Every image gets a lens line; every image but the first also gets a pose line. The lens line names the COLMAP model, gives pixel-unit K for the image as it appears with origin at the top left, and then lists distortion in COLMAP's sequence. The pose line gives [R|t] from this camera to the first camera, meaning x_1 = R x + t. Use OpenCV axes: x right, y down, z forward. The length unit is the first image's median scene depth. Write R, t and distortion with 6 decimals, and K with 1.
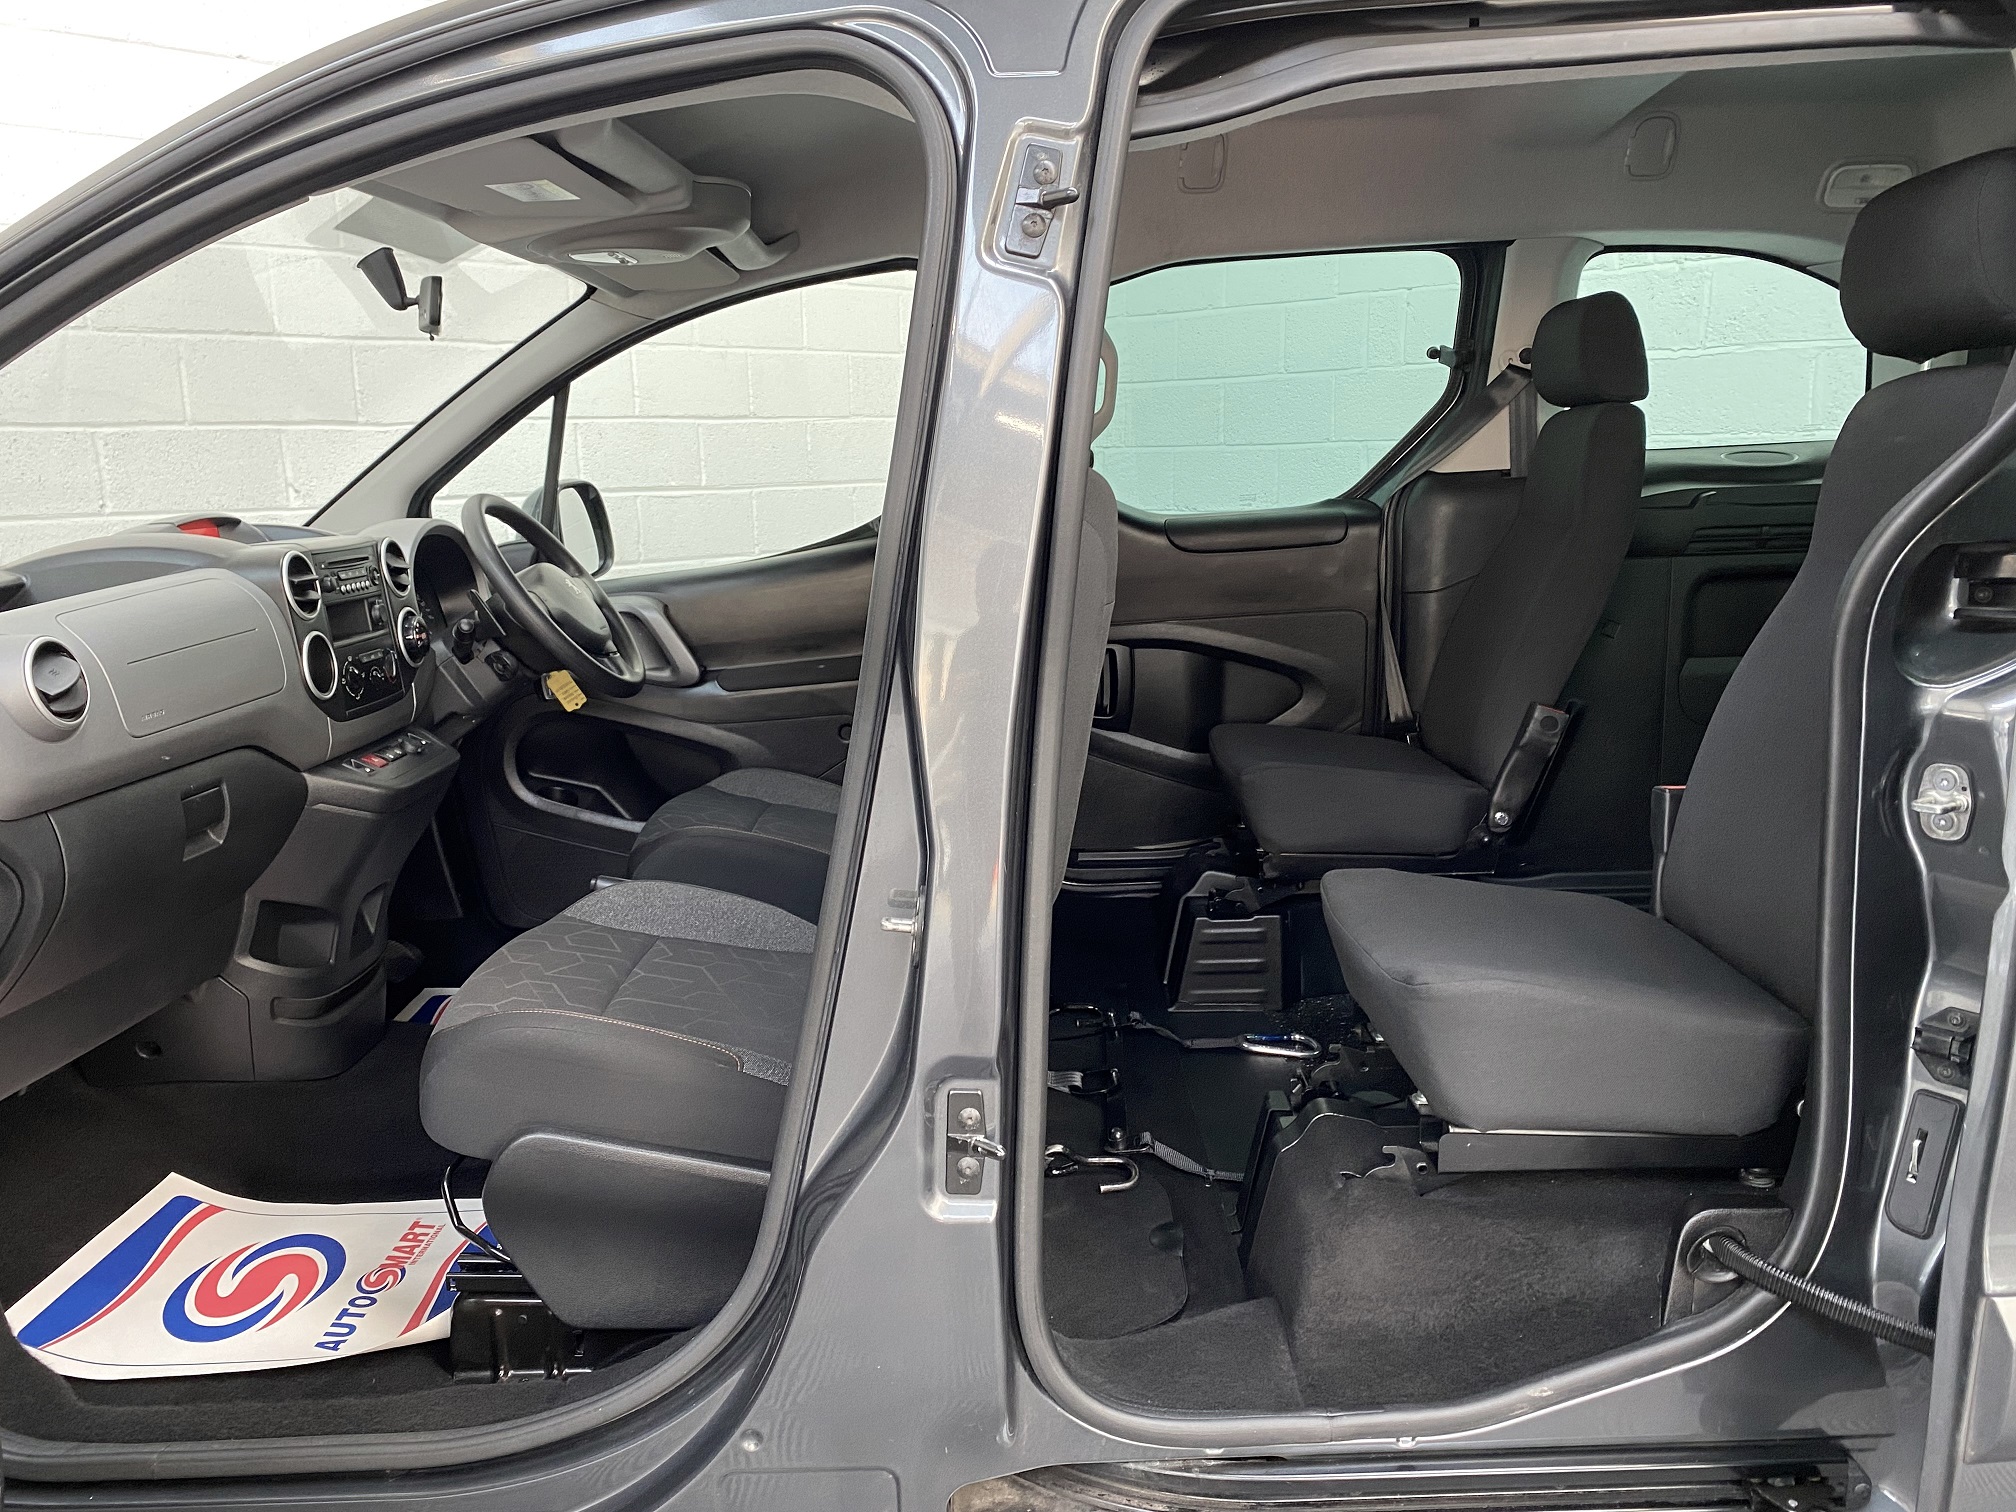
lens RADIAL K [[1514.8, 0, 993.0], [0, 1514.8, 739.4], [0, 0, 1]] dist [0.011566, -0.005052]
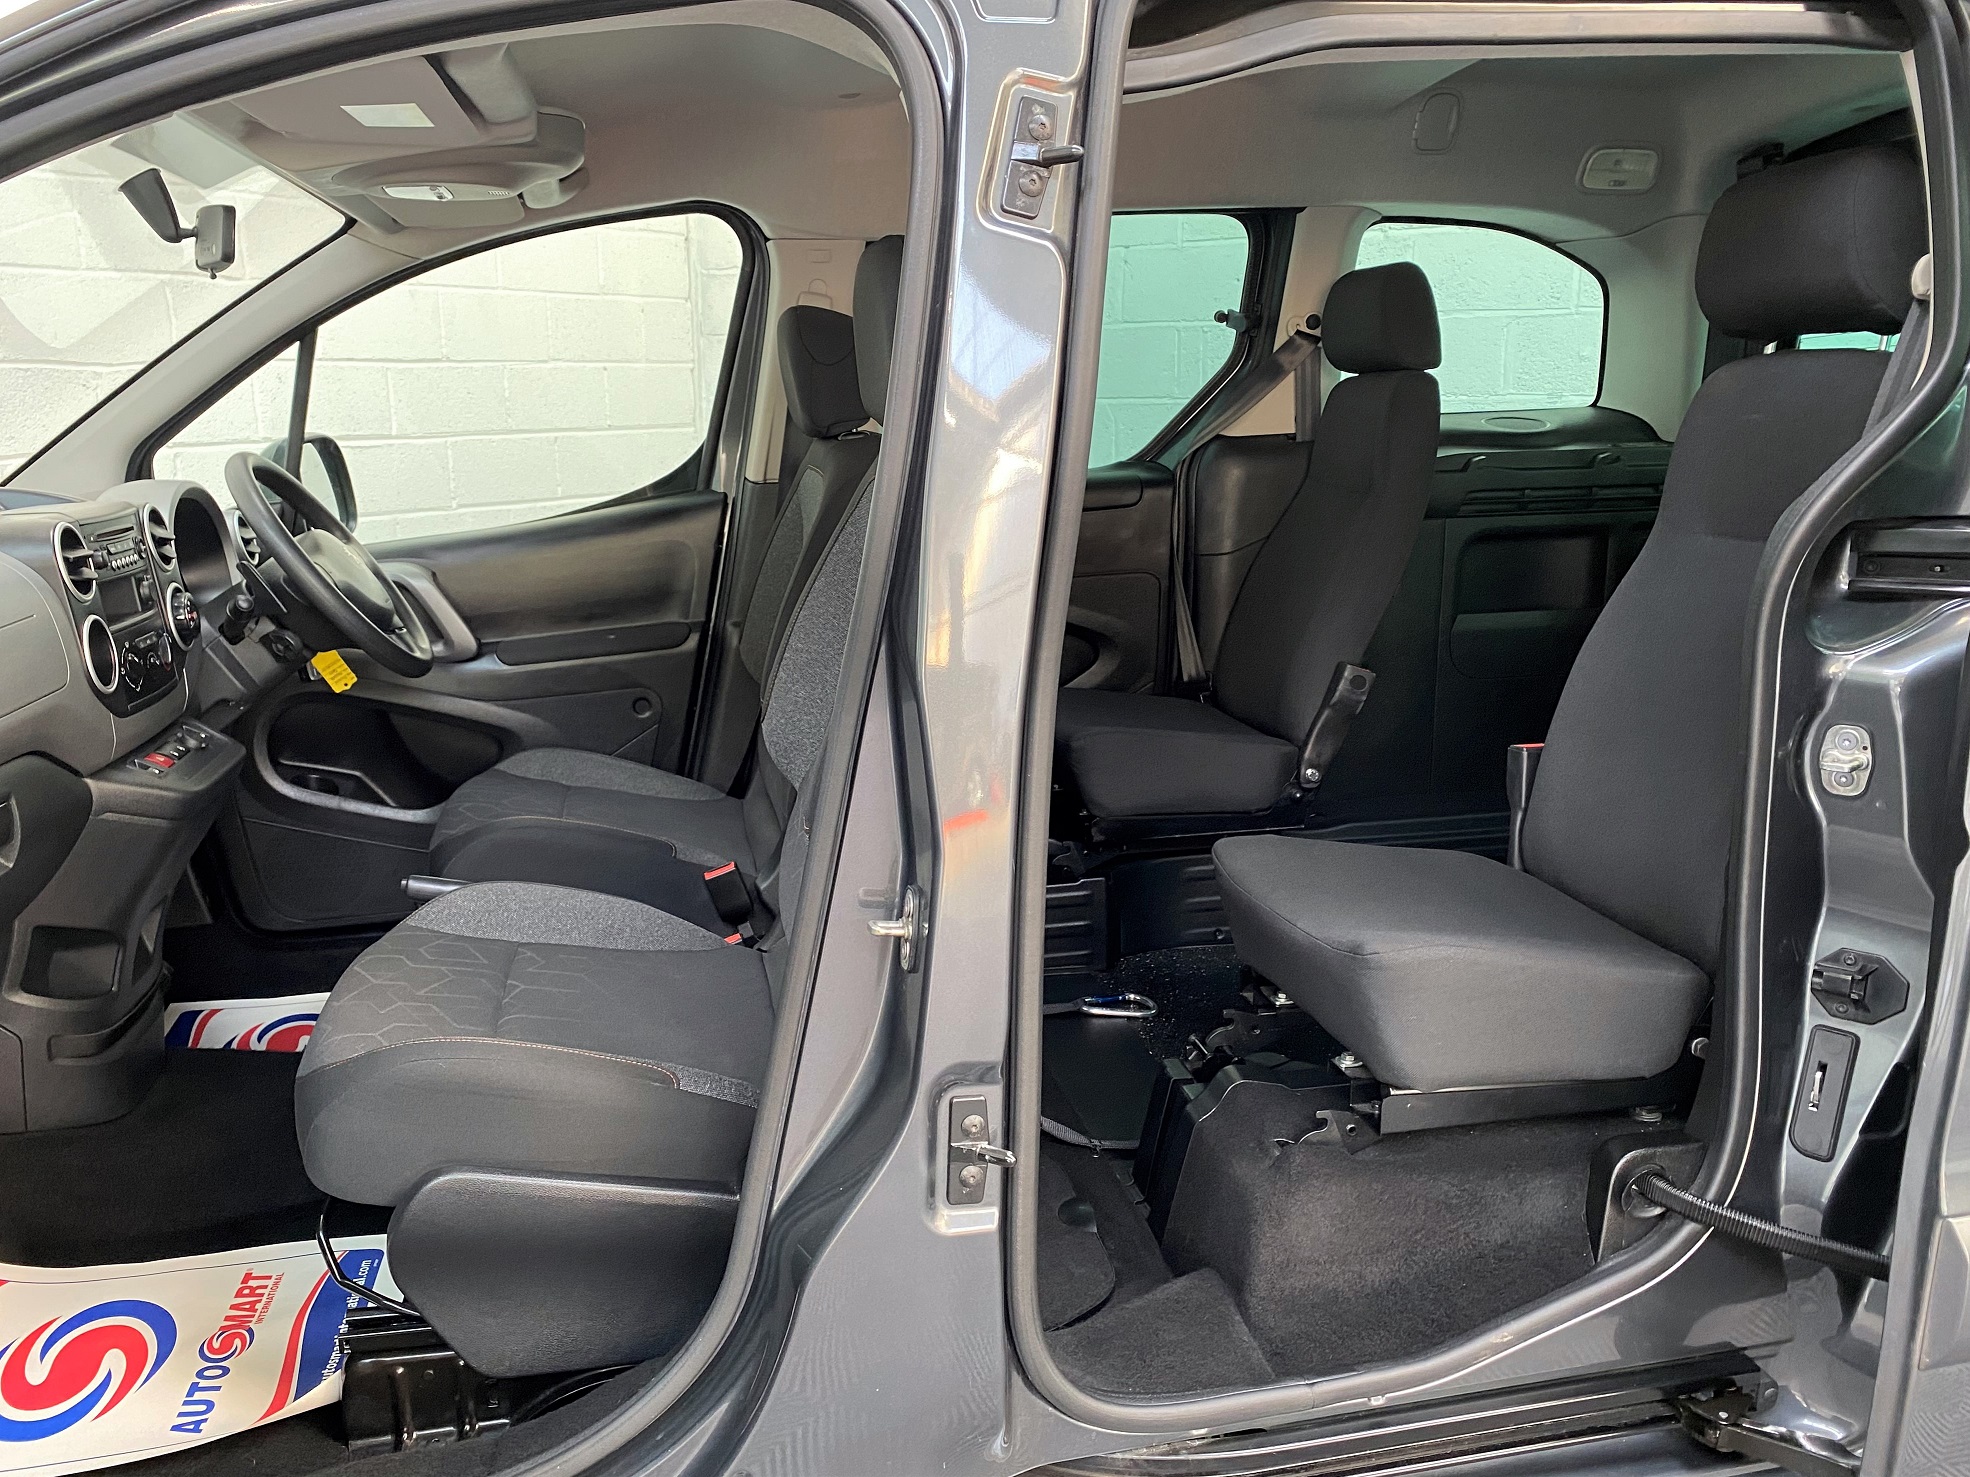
lens RADIAL K [[1512.7, 0, 954.2], [0, 1512.7, 746.2], [0, 0, 1]] dist [0.013987, -0.005866]
pose [[0.979319, -0.032709, 0.199660, -0.122478], [0.025113, 0.998865, 0.040463, -0.016705], [-0.200757, -0.034613, 0.979029, 0.042858]]
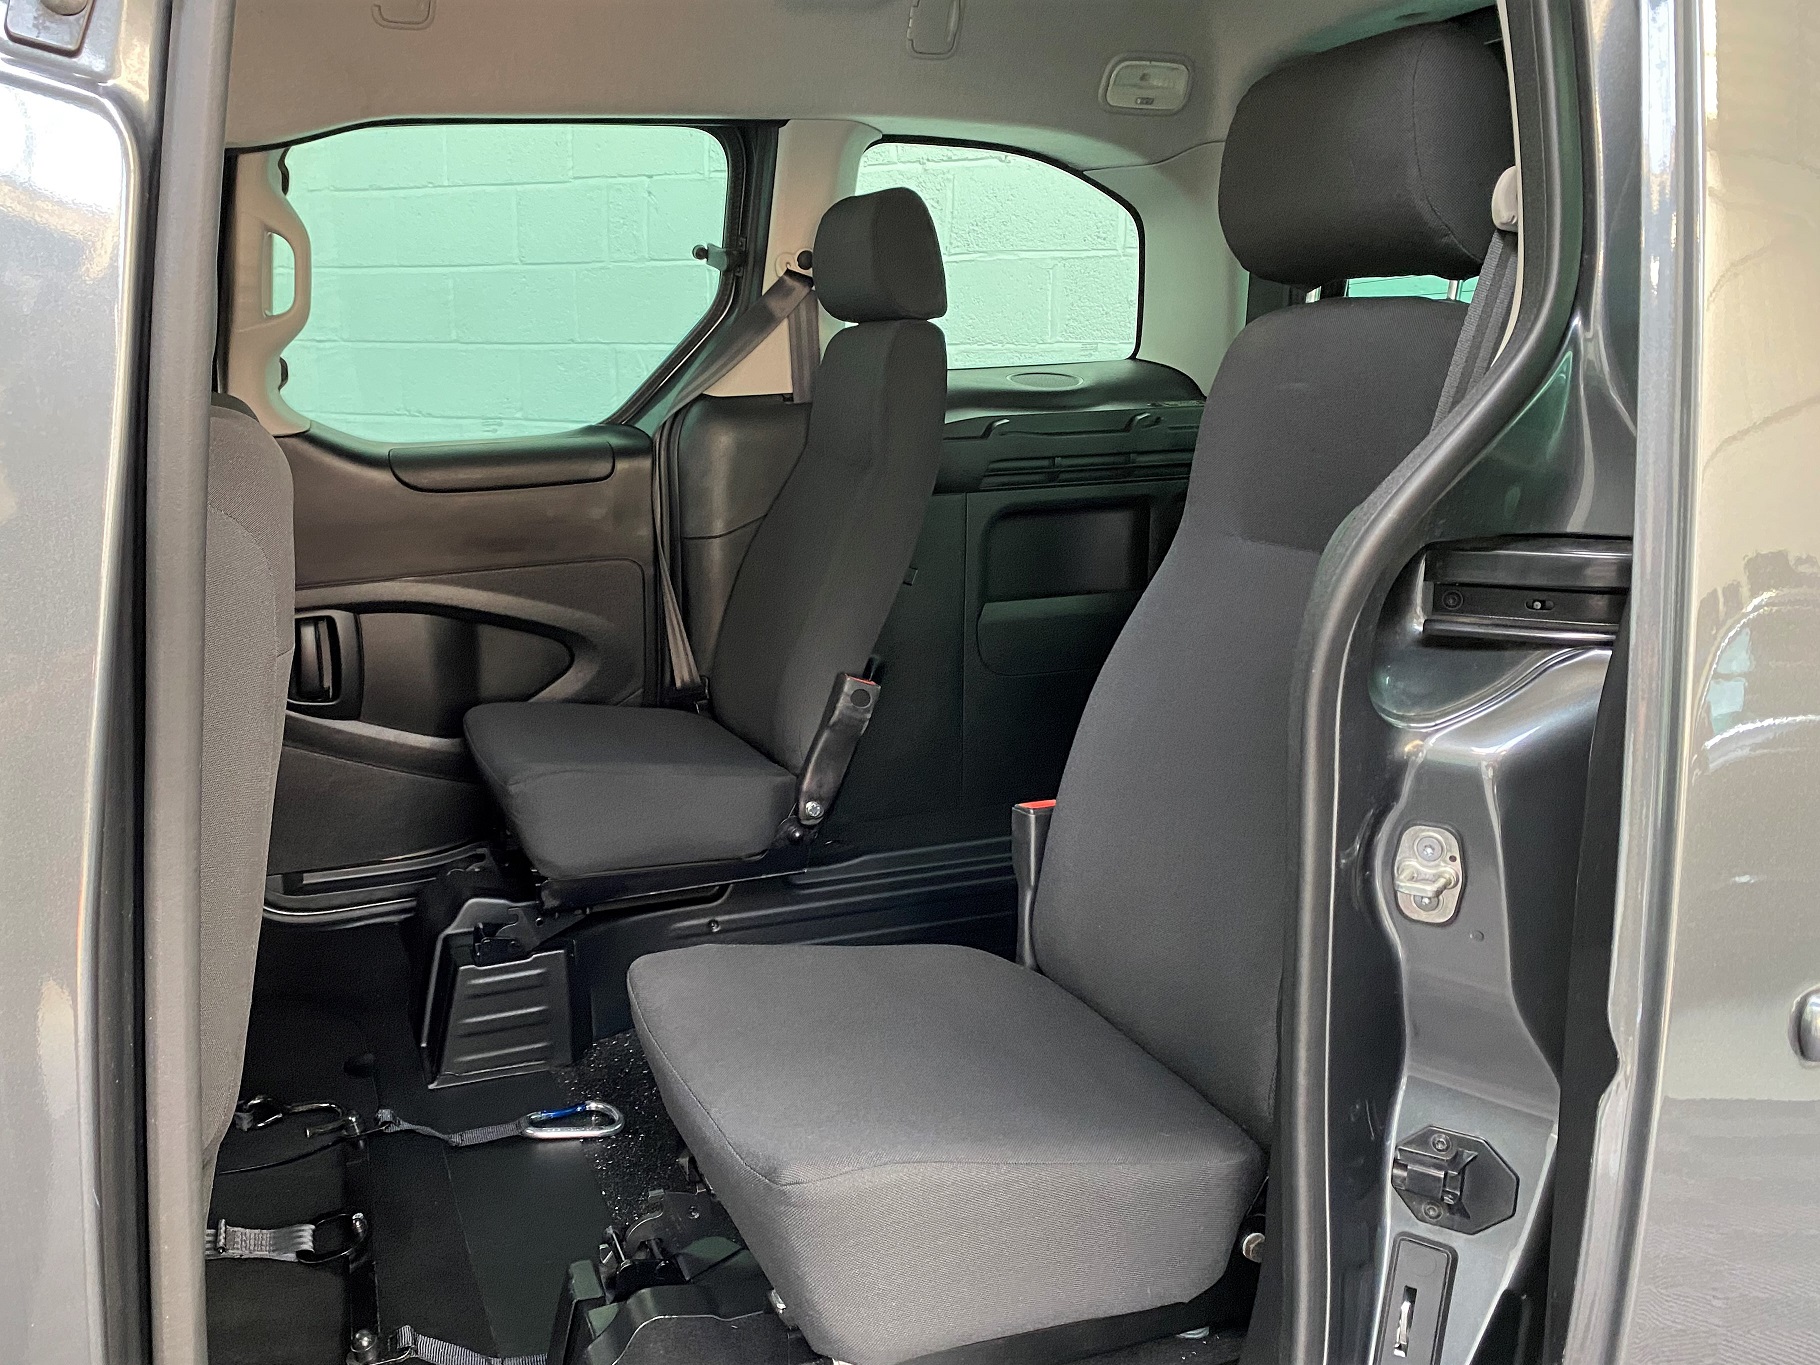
lens RADIAL K [[1506.7, 0, 797.4], [0, 1506.7, 703.7], [0, 0, 1]] dist [0.034977, -0.010944]
pose [[0.934990, -0.068414, 0.348014, 0.038452], [0.051605, 0.997019, 0.057353, -0.062523], [-0.350900, -0.035666, 0.935733, 0.233120]]
